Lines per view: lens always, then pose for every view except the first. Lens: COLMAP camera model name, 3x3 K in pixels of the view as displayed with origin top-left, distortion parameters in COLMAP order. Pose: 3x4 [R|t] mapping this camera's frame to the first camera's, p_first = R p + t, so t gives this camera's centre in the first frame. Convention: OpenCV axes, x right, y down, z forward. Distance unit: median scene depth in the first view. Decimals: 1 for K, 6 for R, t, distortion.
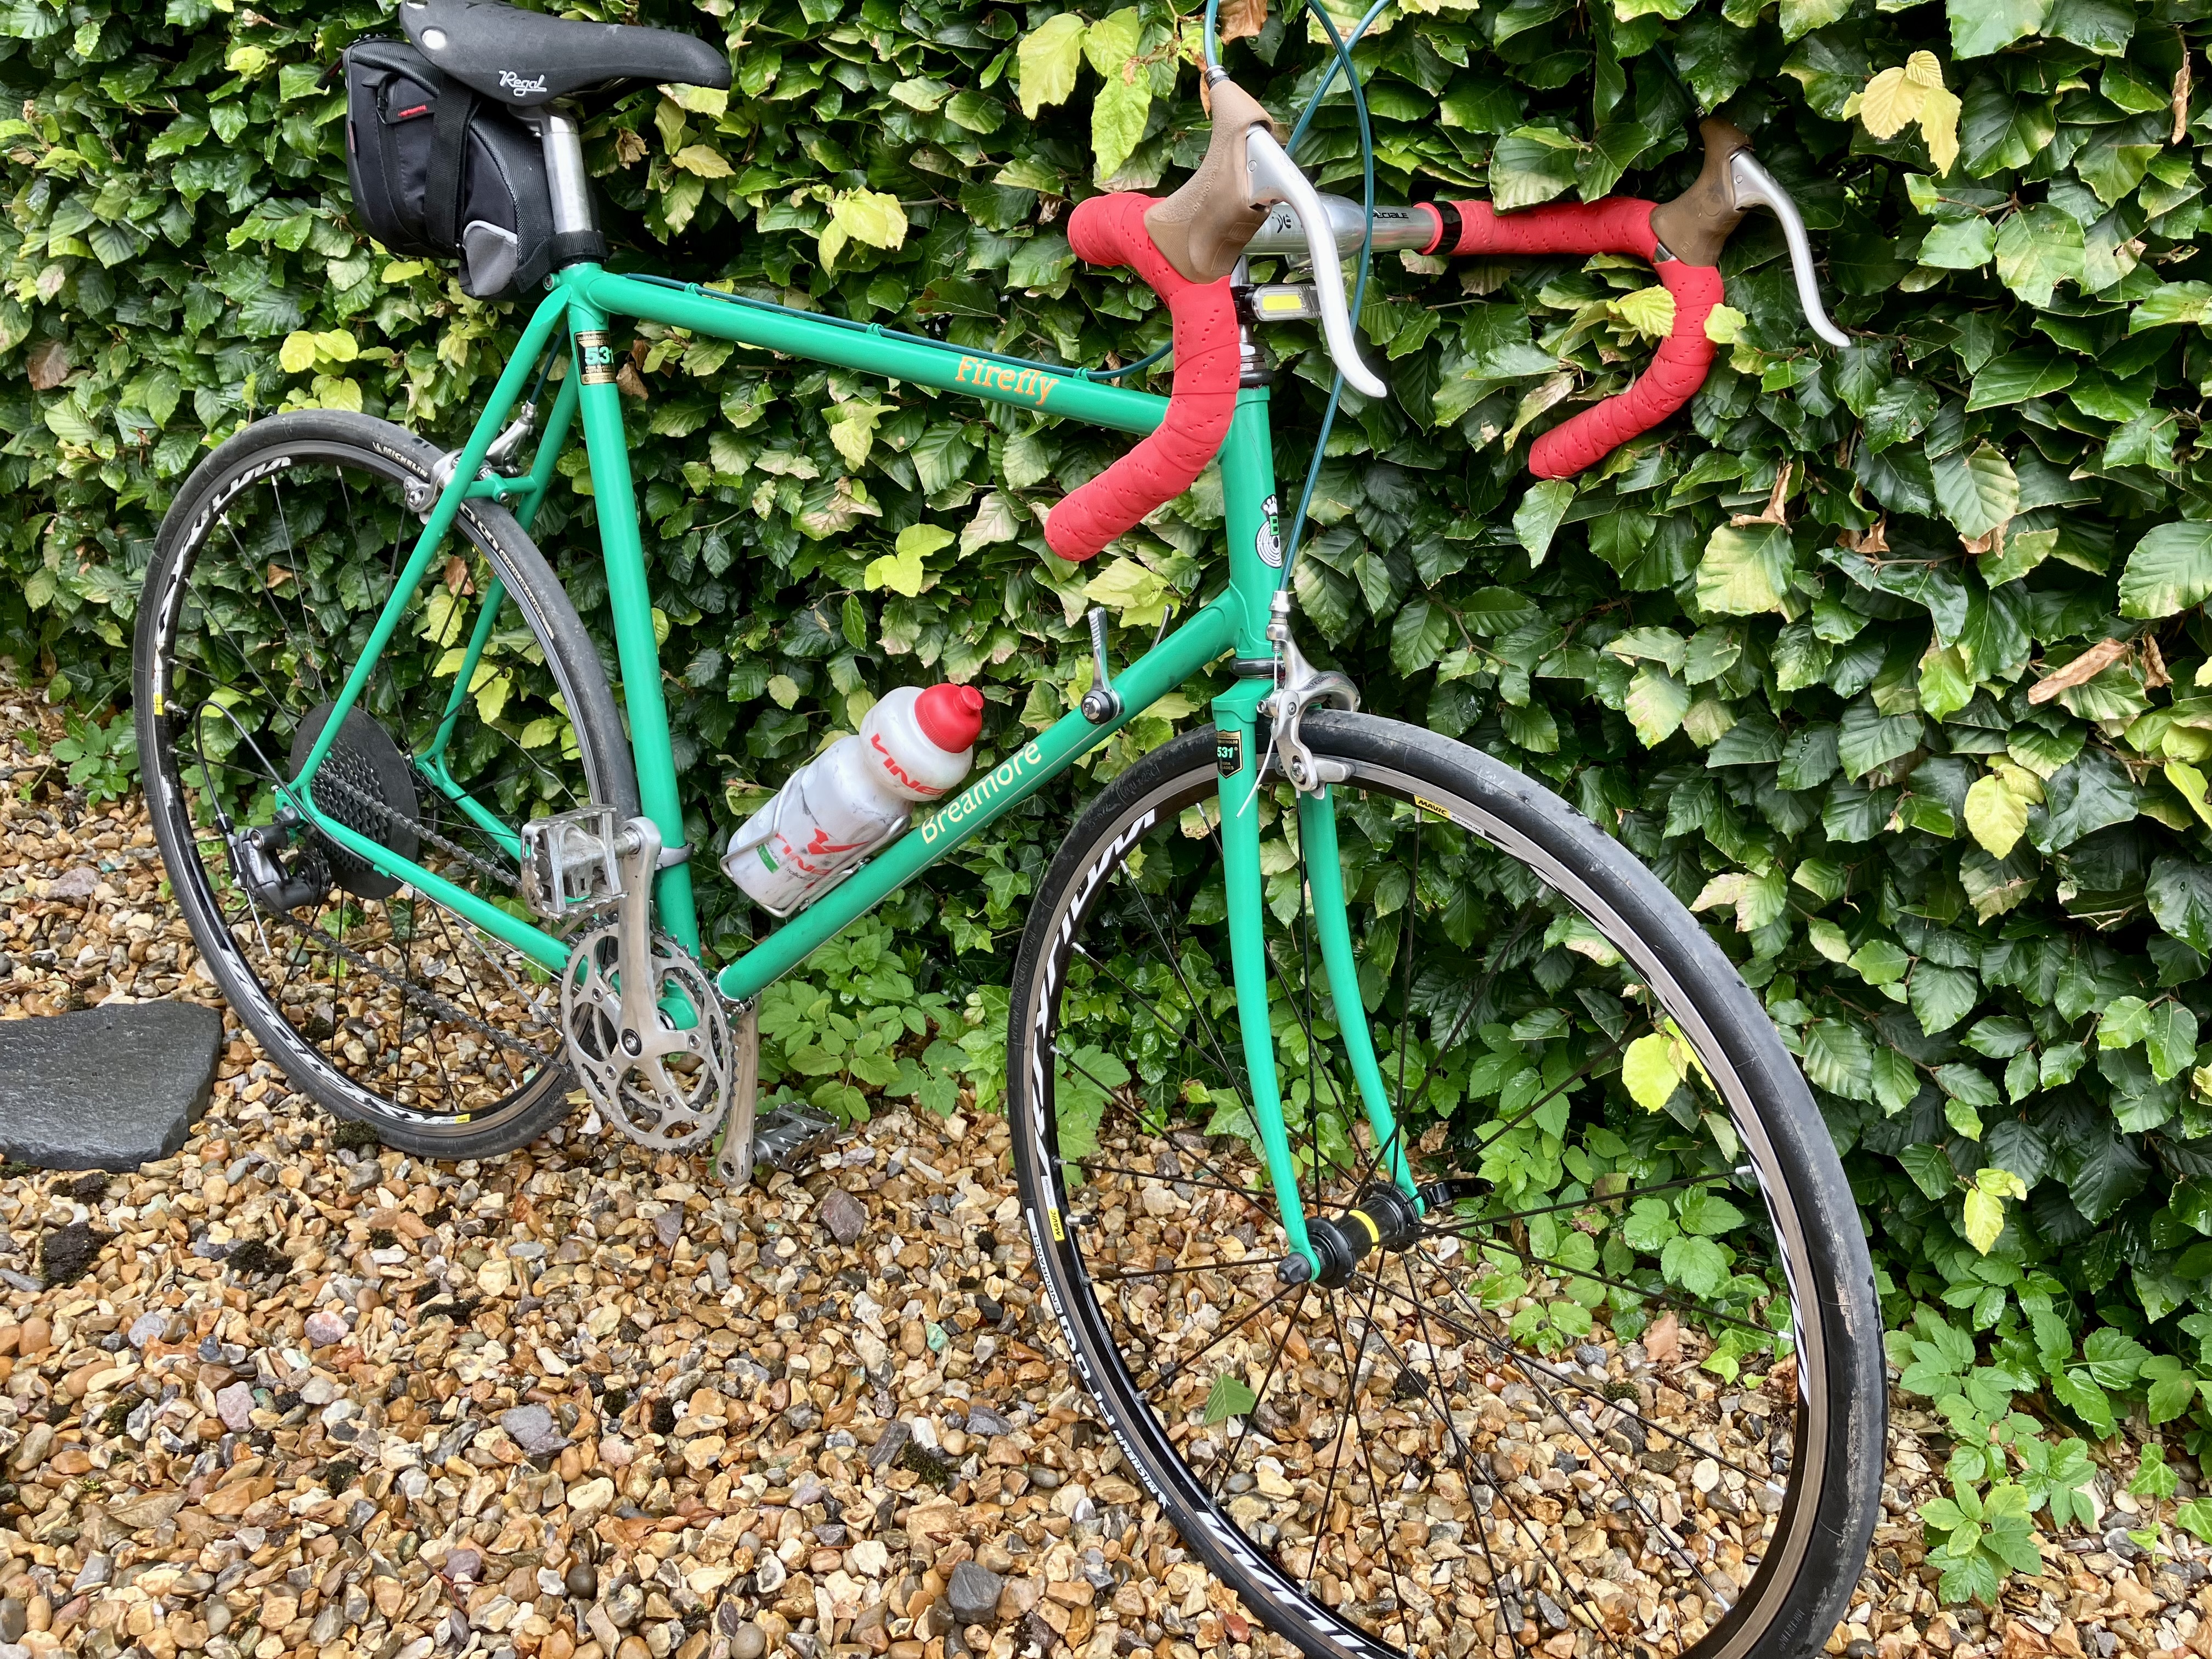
lens RADIAL K [[1765.6, 0, 1156.8], [0, 1765.6, 839.5], [0, 0, 1]] dist [-0.009997, -0.017814]
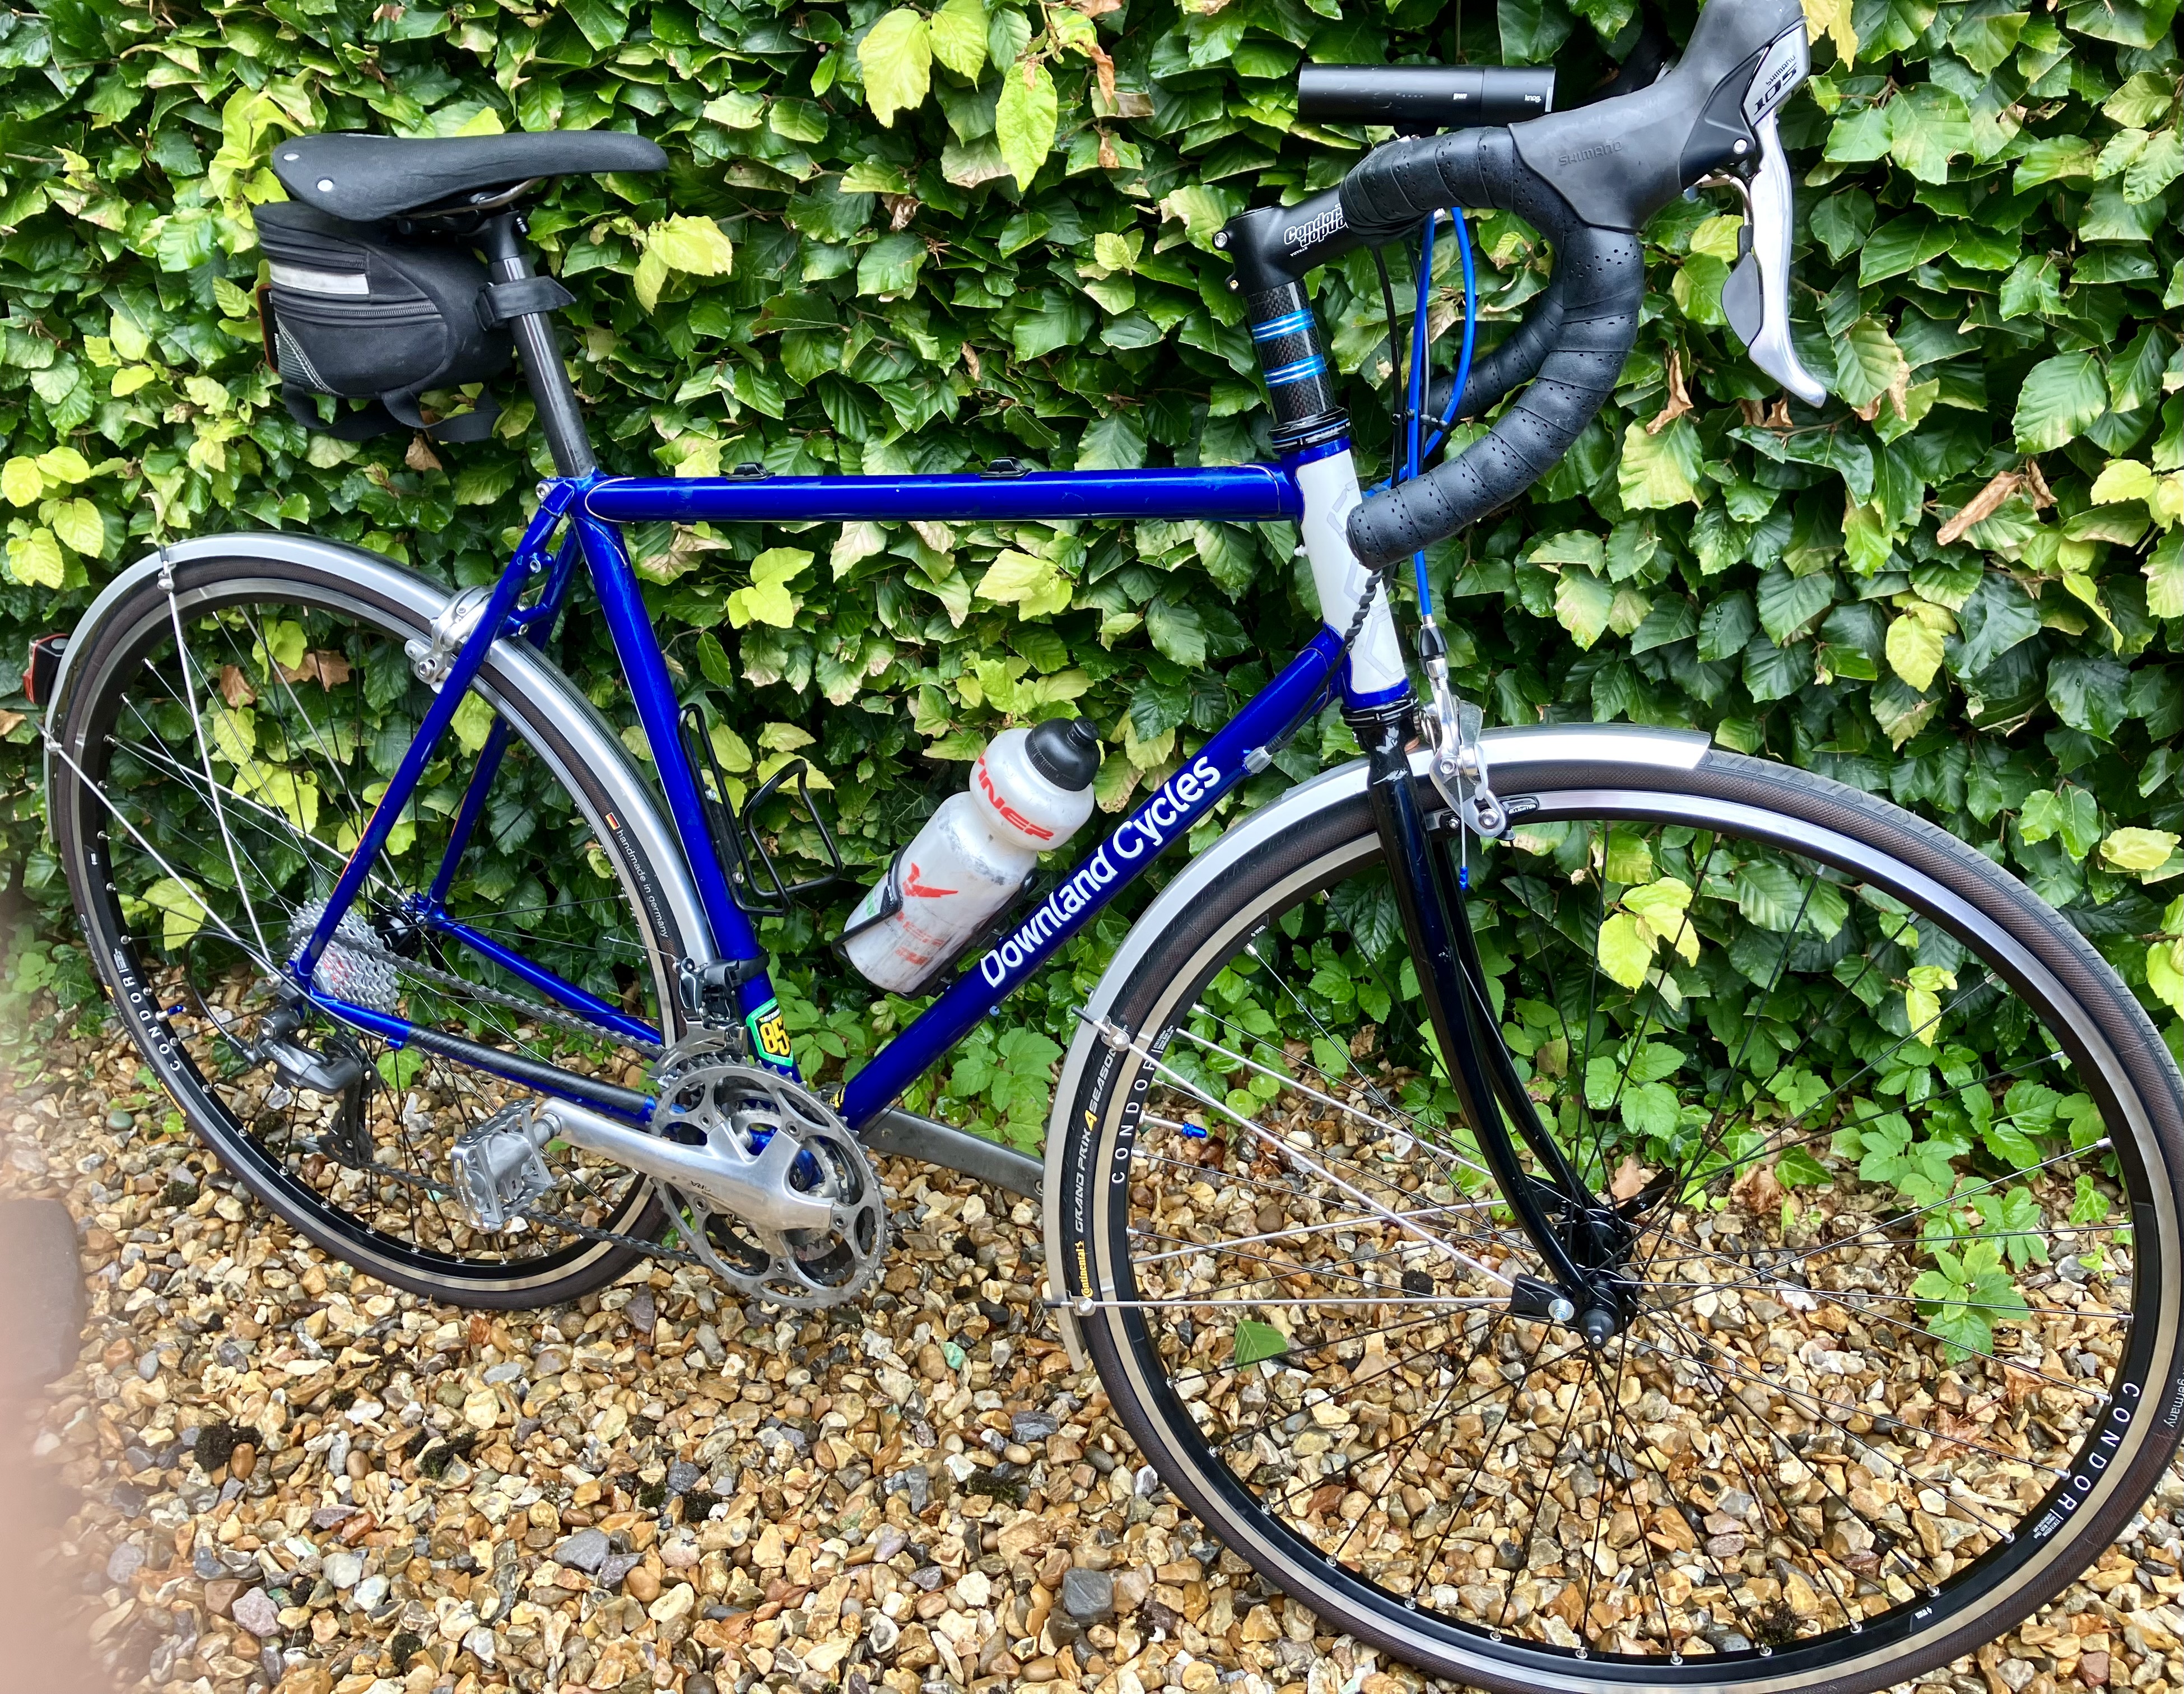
lens RADIAL K [[1802.8, 0, 1085.0], [0, 1802.8, 844.3], [0, 0, 1]] dist [-0.012349, -0.002191]
pose [[0.967070, -0.208312, 0.146226, -0.160387], [0.198379, 0.976882, 0.079670, -0.072761], [-0.159442, -0.048038, 0.986038, 0.003927]]
